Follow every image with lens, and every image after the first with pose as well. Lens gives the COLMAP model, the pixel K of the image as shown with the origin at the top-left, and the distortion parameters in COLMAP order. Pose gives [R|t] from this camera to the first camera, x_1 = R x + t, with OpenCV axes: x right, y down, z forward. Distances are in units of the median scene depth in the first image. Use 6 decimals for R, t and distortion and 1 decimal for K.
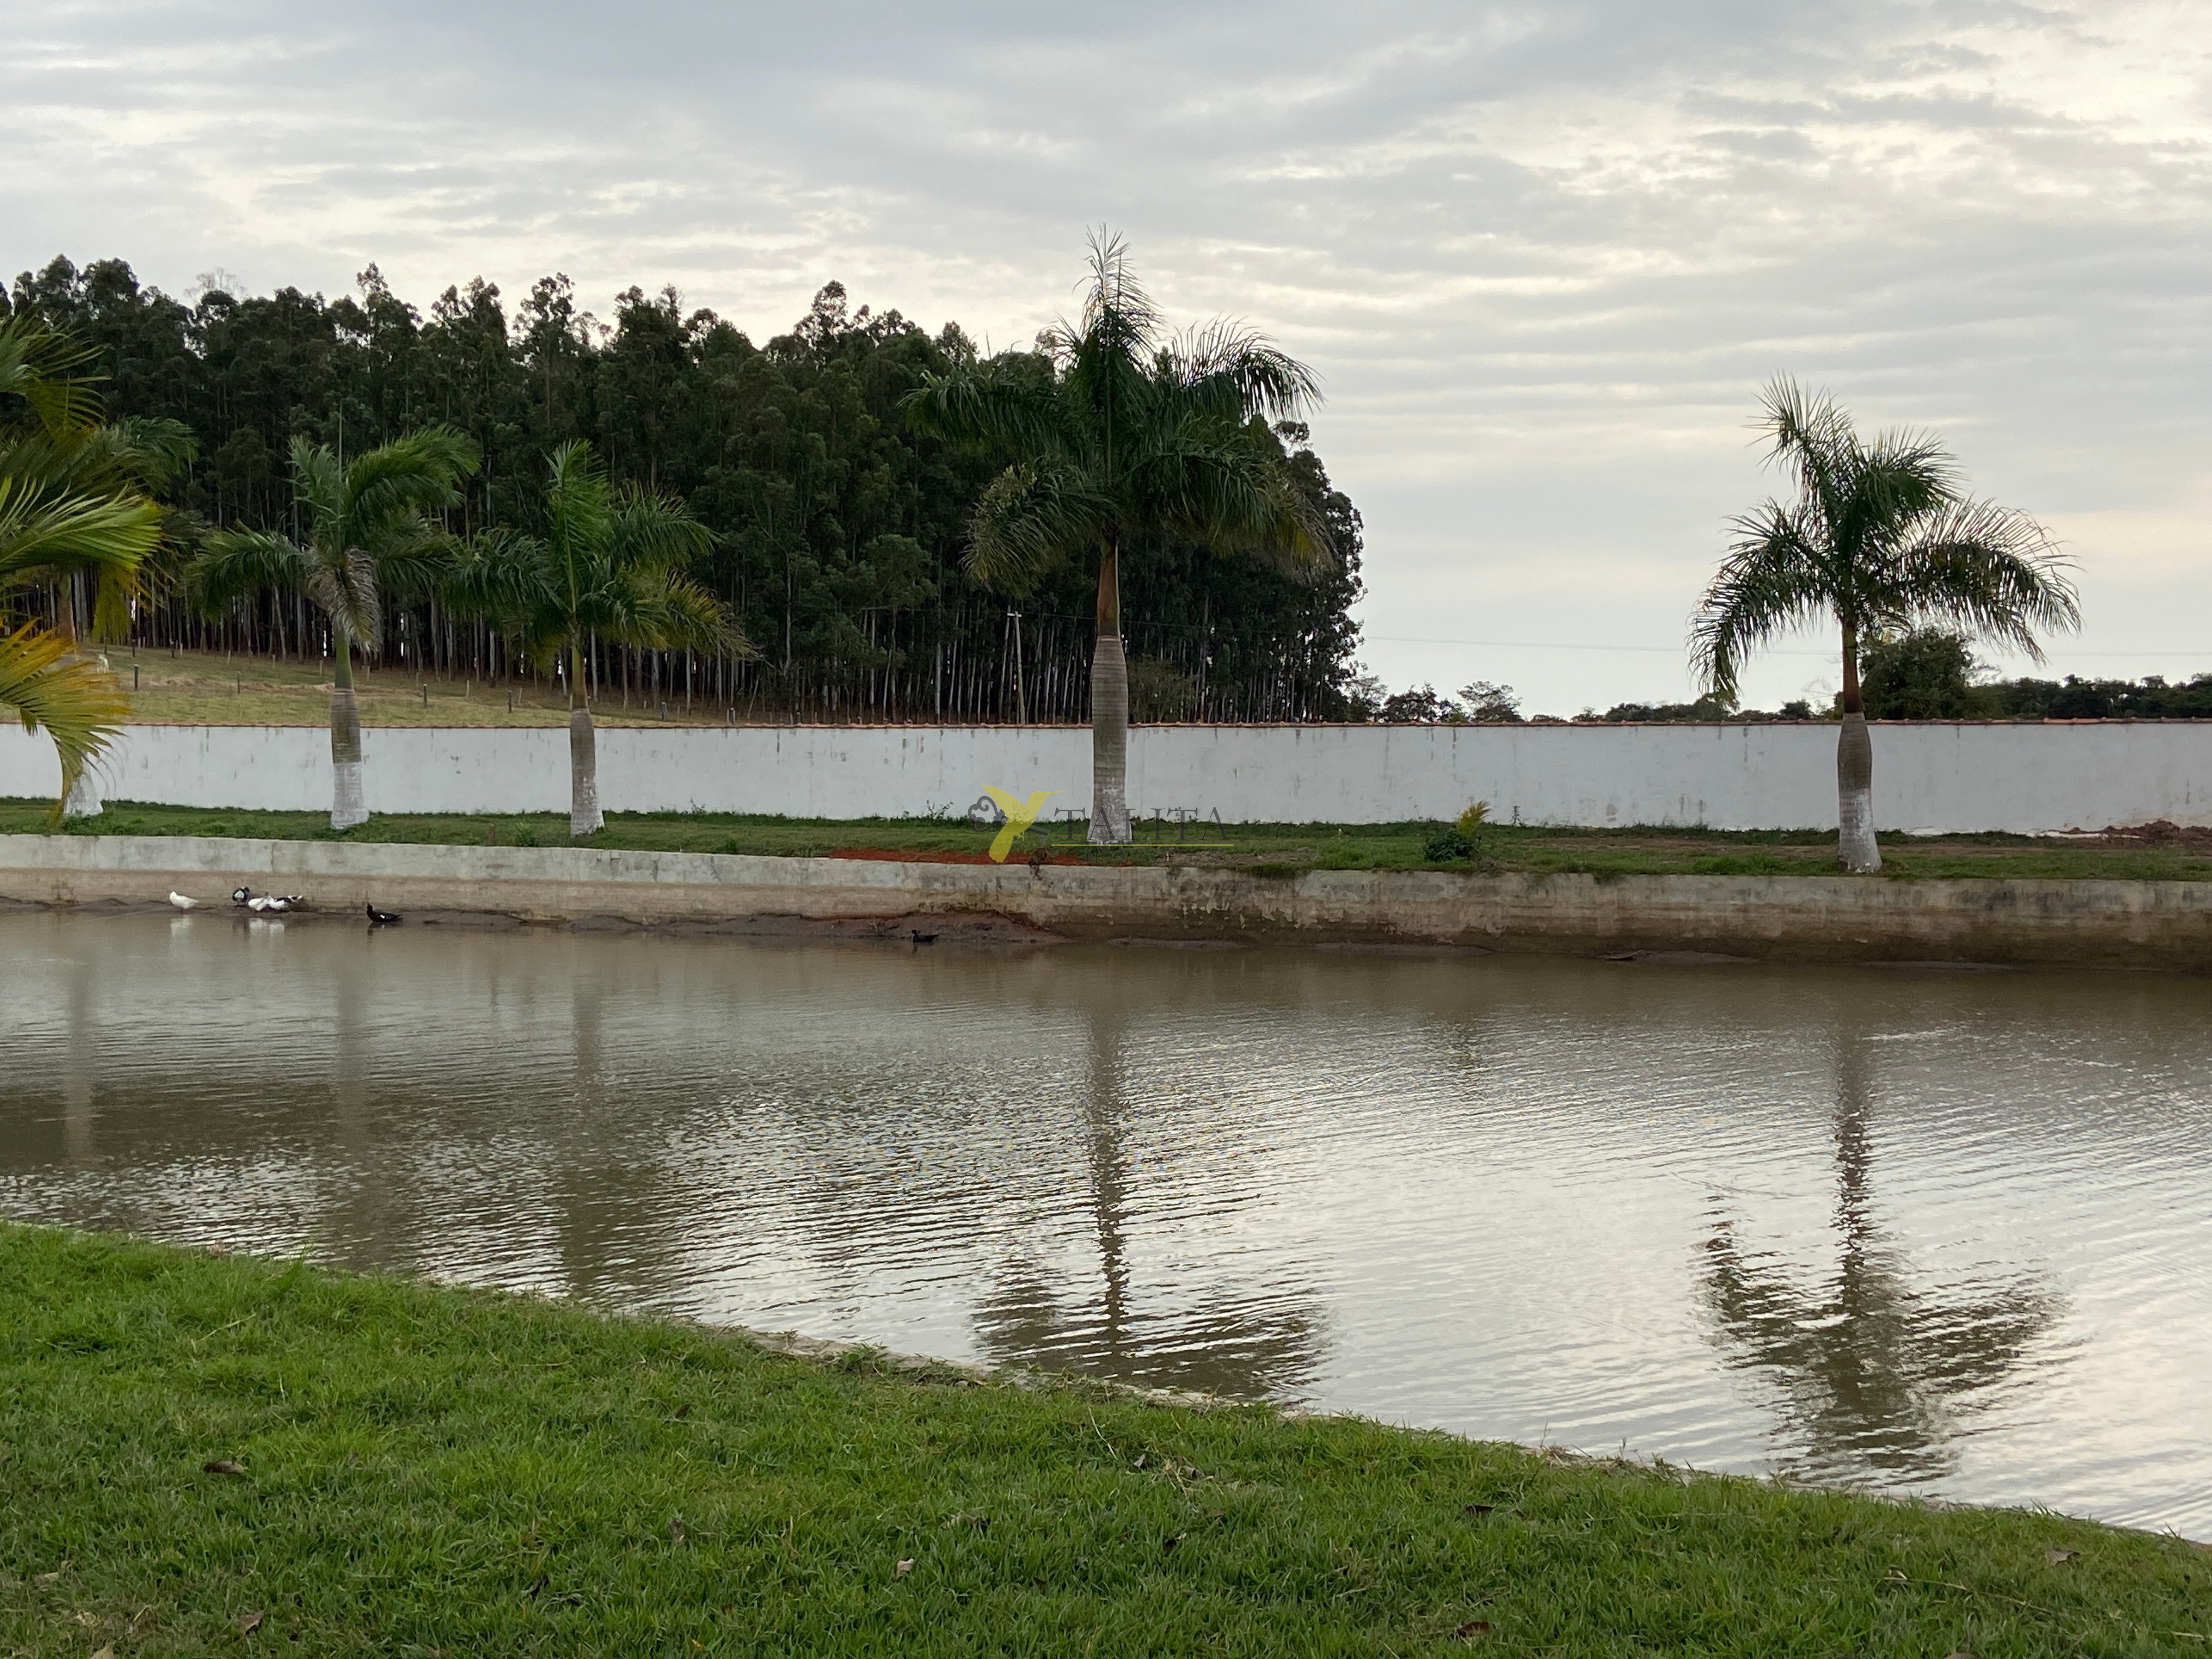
lens RADIAL K [[4992.0, 0, 1109.1], [0, 4992.0, 933.2], [0, 0, 1]] dist [0.333687, -0.314399]
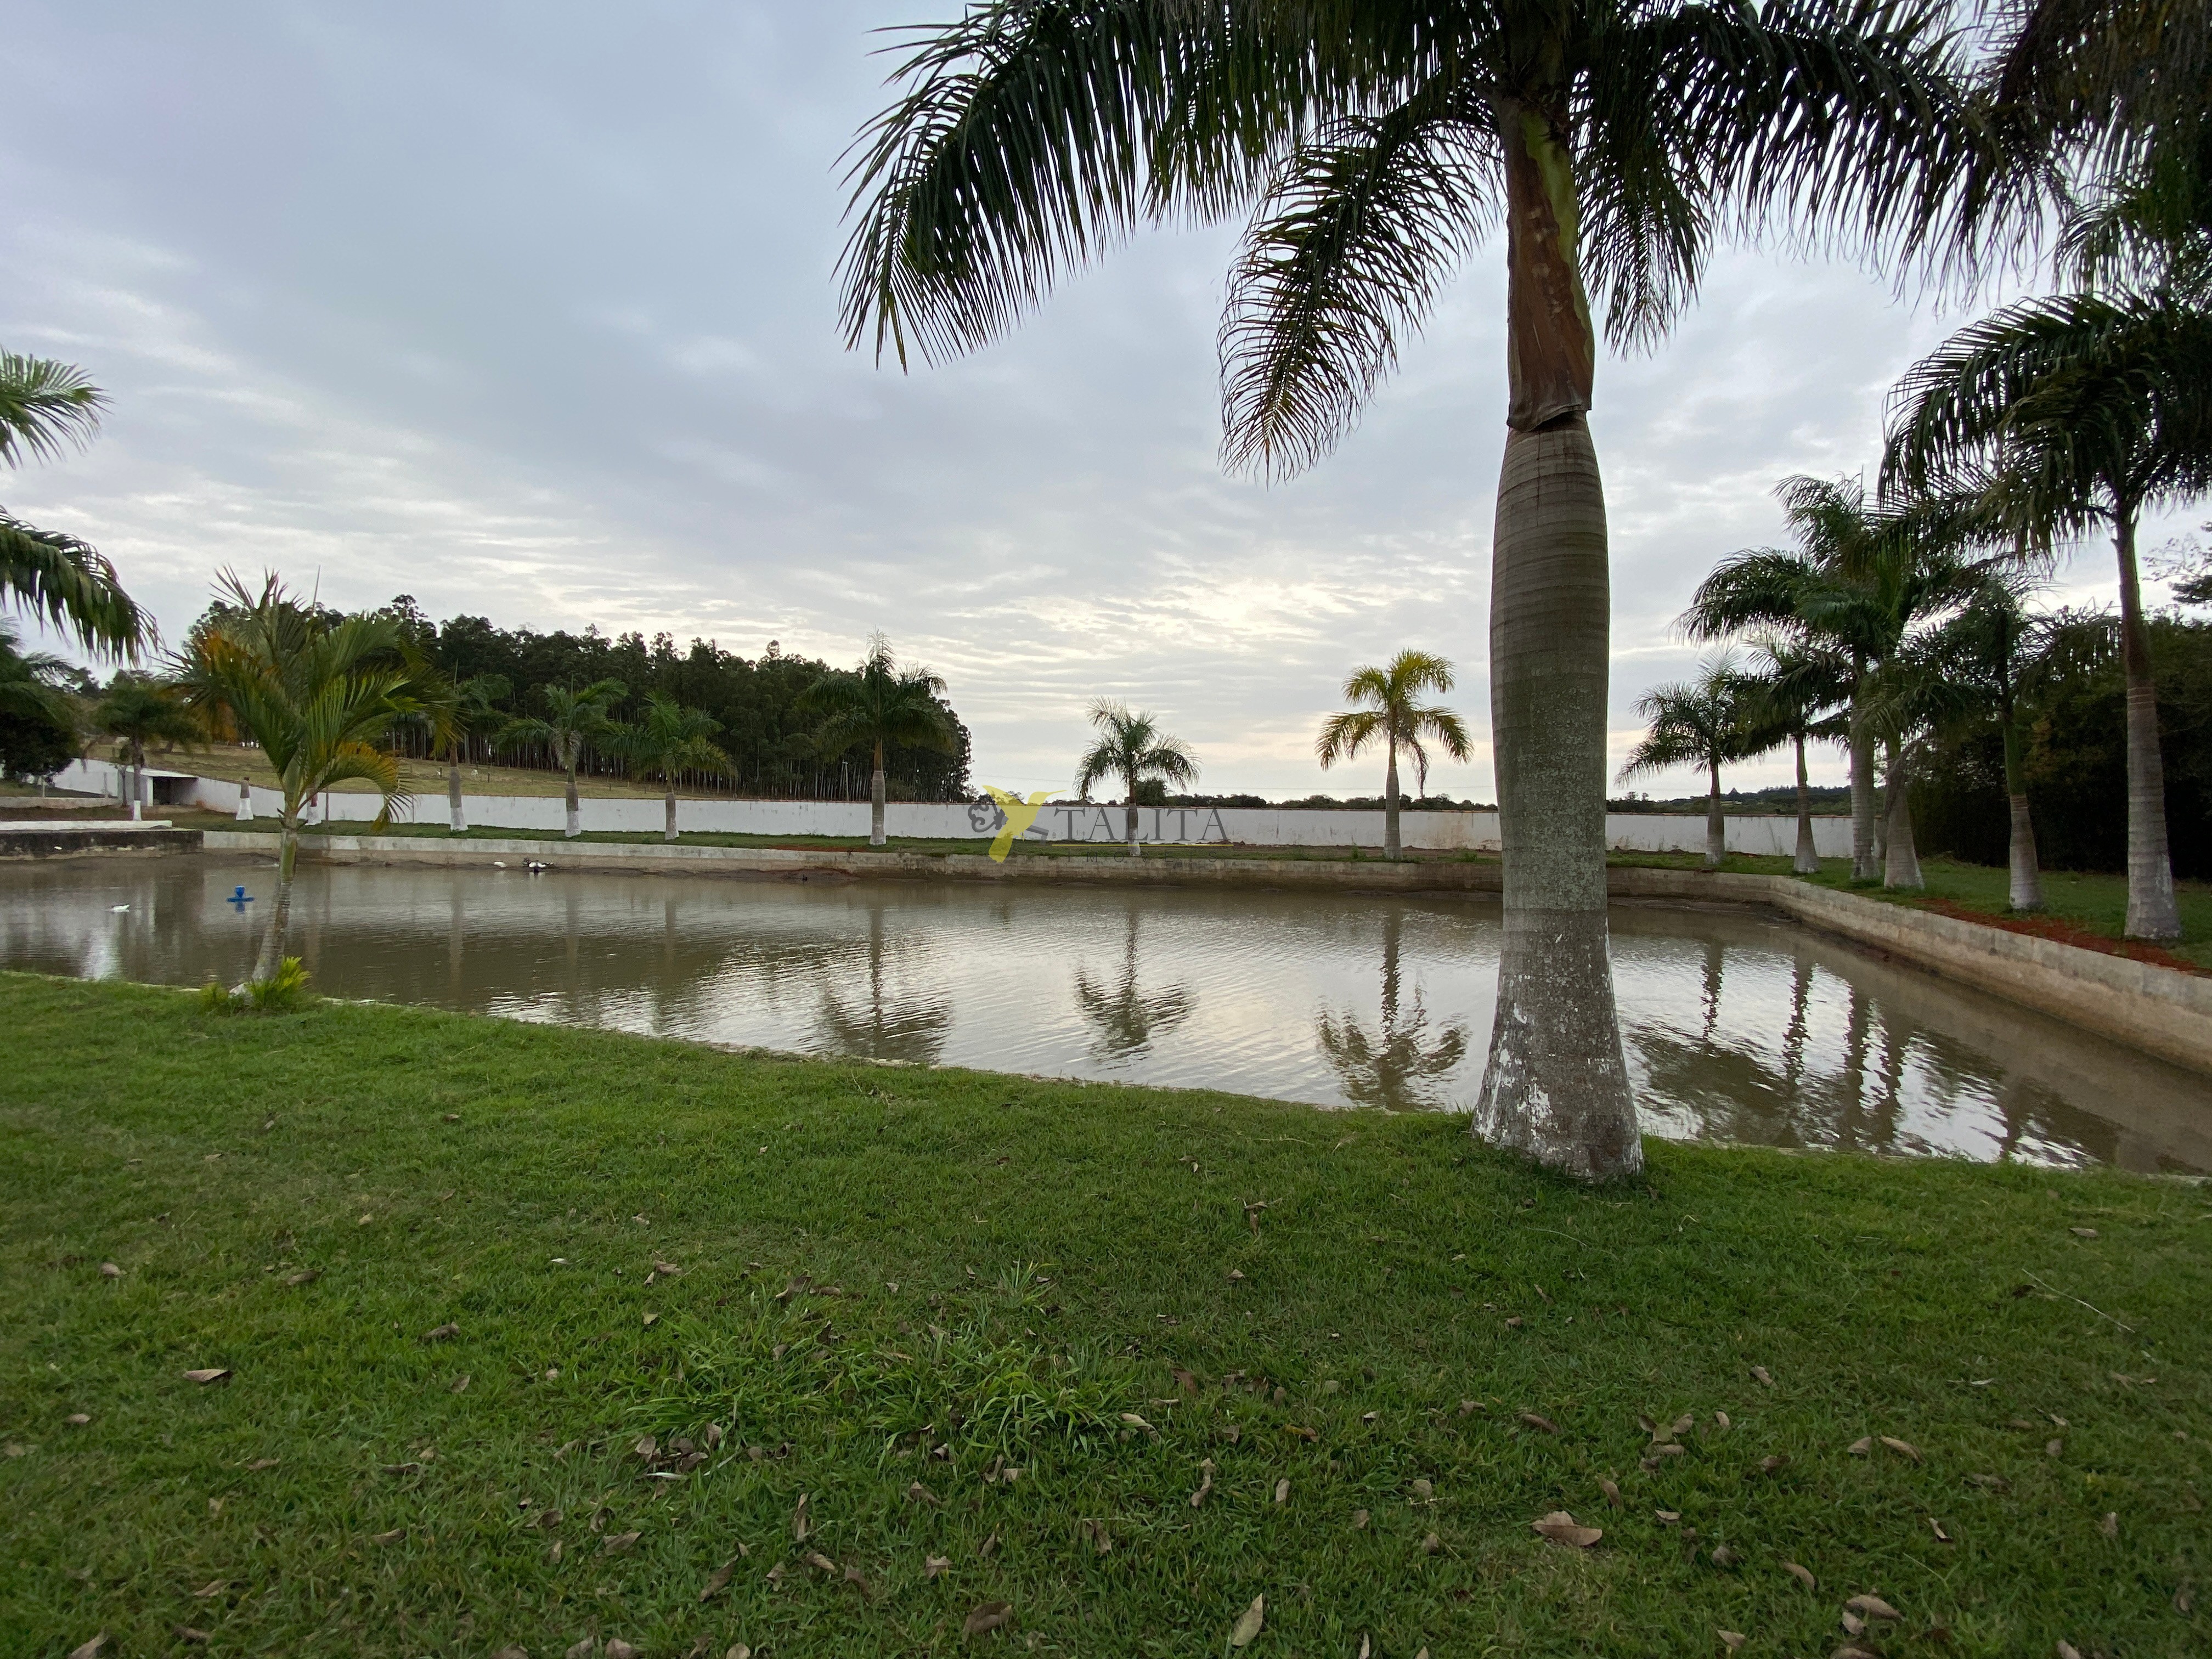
lens RADIAL K [[4992.0, 0, 1109.1], [0, 4992.0, 933.2], [0, 0, 1]] dist [0.333687, -0.314399]
pose [[0.995288, 0.006342, 0.096758, -0.131272], [-0.006146, 0.999978, -0.002328, 0.034737], [-0.096771, 0.001722, 0.995305, -1.668351]]
